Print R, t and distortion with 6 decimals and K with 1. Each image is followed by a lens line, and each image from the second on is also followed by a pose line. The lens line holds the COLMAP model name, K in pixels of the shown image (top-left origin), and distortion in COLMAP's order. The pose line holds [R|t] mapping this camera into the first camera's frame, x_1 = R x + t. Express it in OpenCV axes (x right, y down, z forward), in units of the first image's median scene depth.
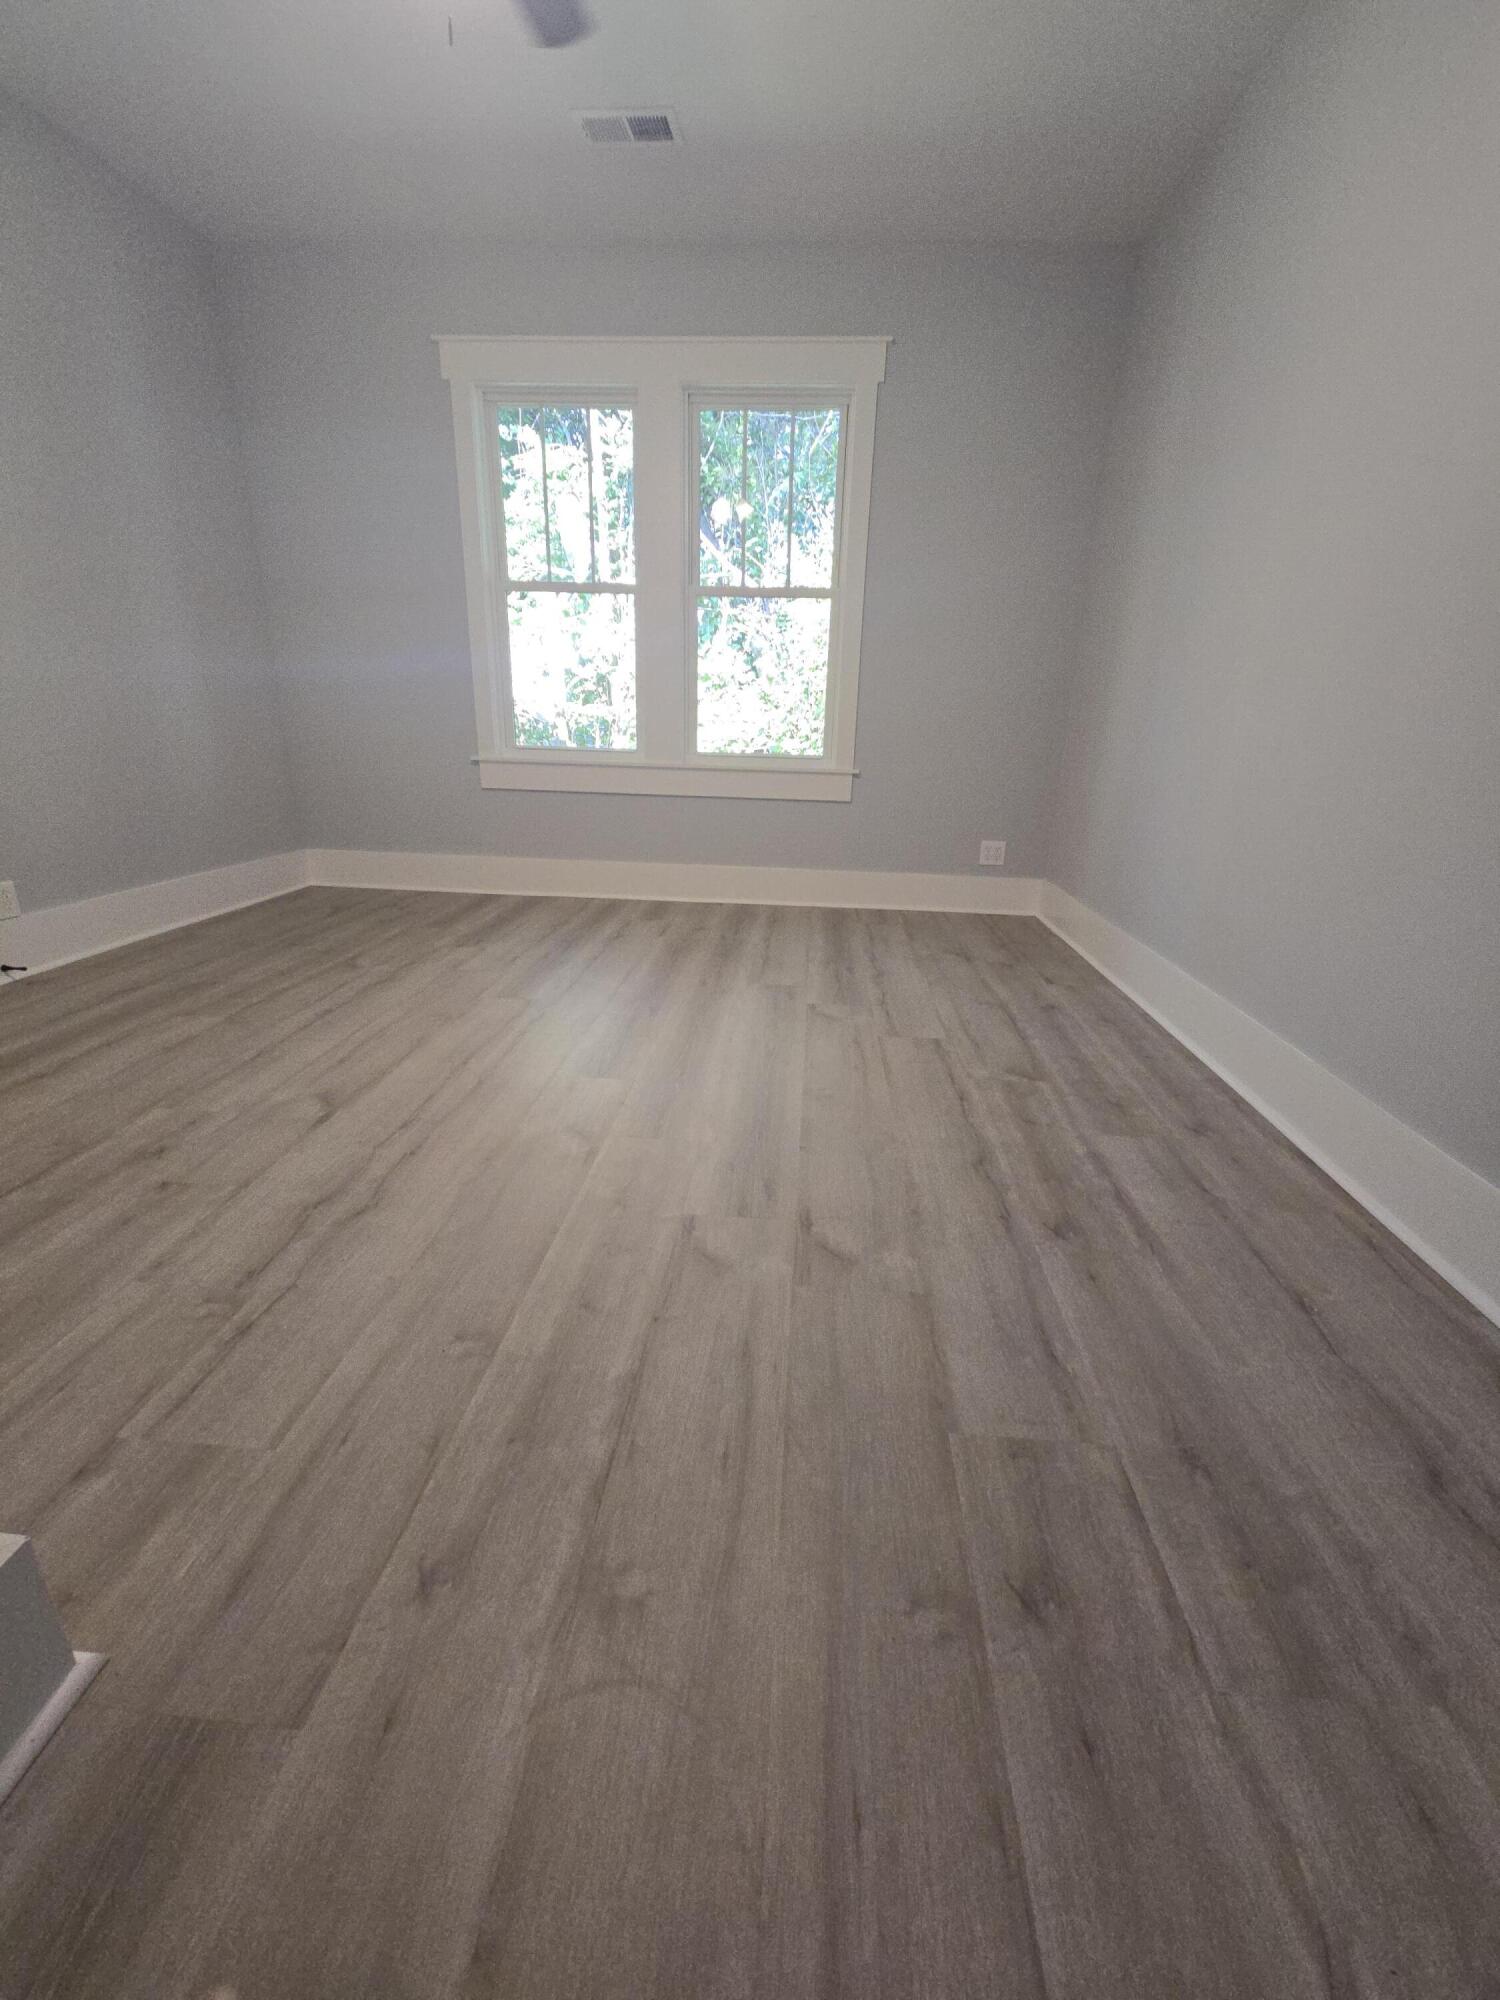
lens RADIAL K [[806.0, 0, 748.6], [0, 806.0, 1001.6], [0, 0, 1]] dist [-0.002875, -0.000076]
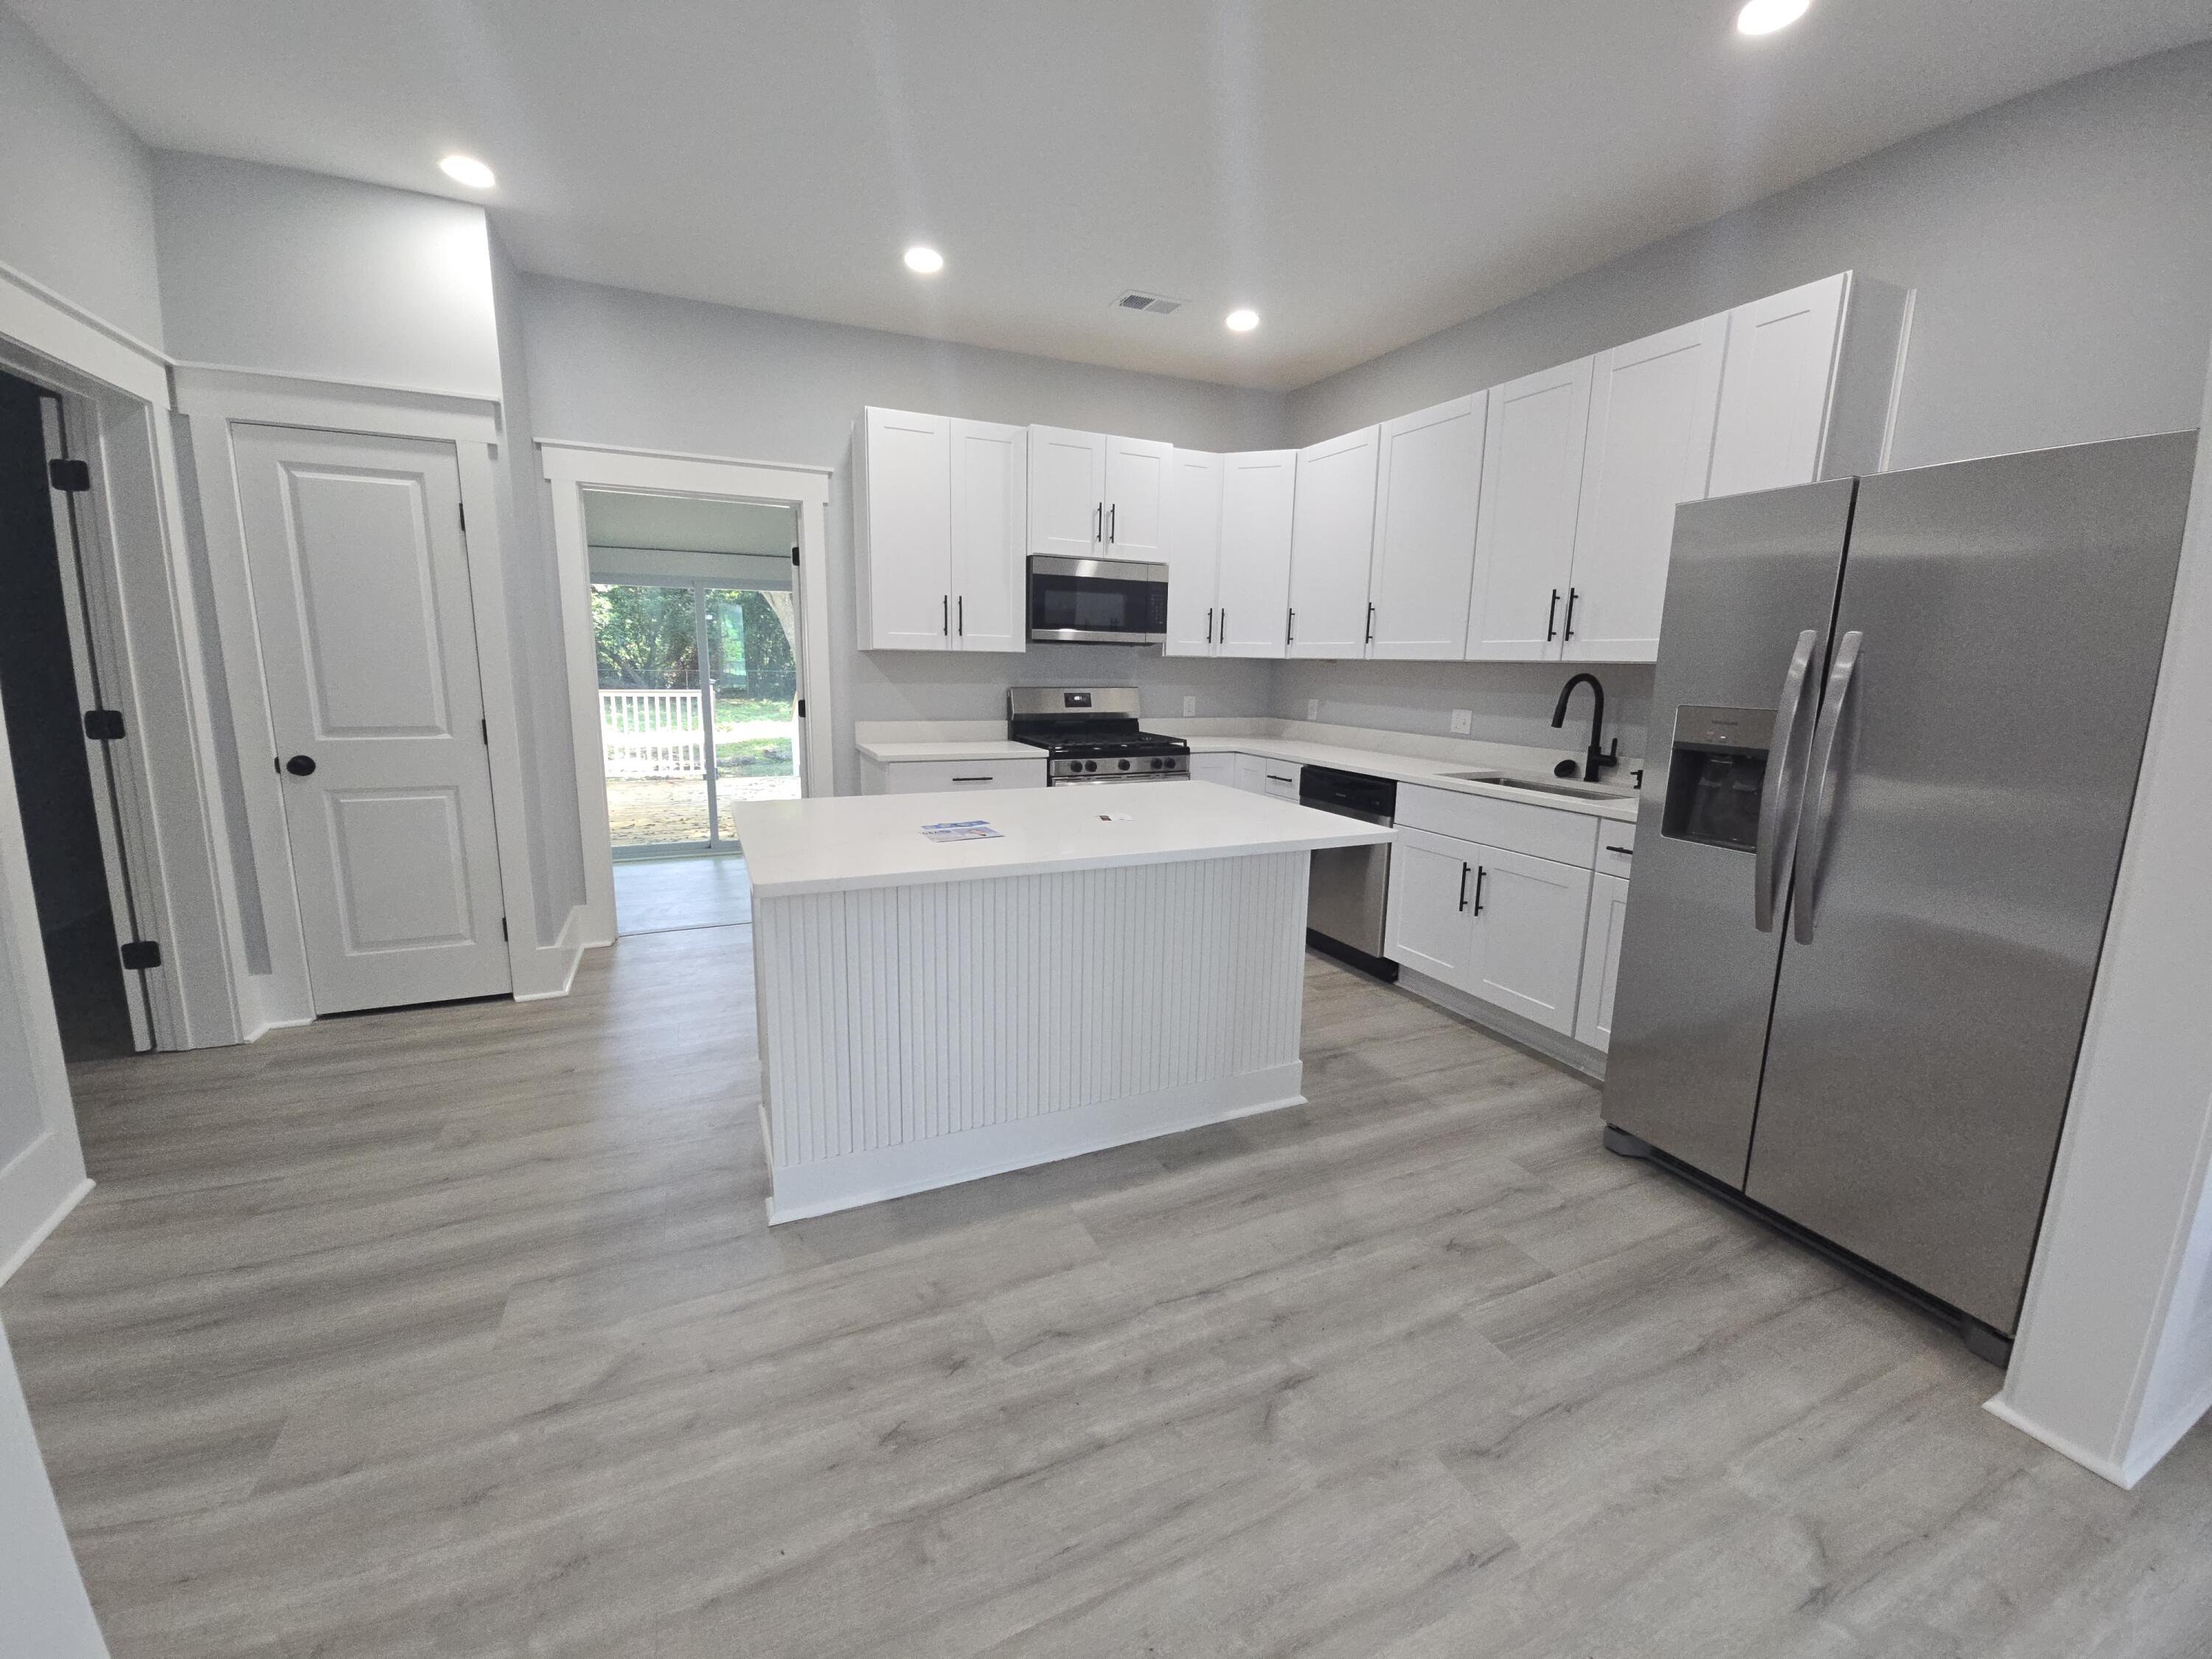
lens RADIAL K [[891.4, 0, 1102.0], [0, 891.4, 811.6], [0, 0, 1]] dist [-0.002875, -0.000076]
pose [[-0.487709, -0.187457, 0.852643, -0.125025], [0.257665, 0.902256, 0.345749, -0.618146], [-0.834115, 0.388321, -0.391737, 1.130351]]
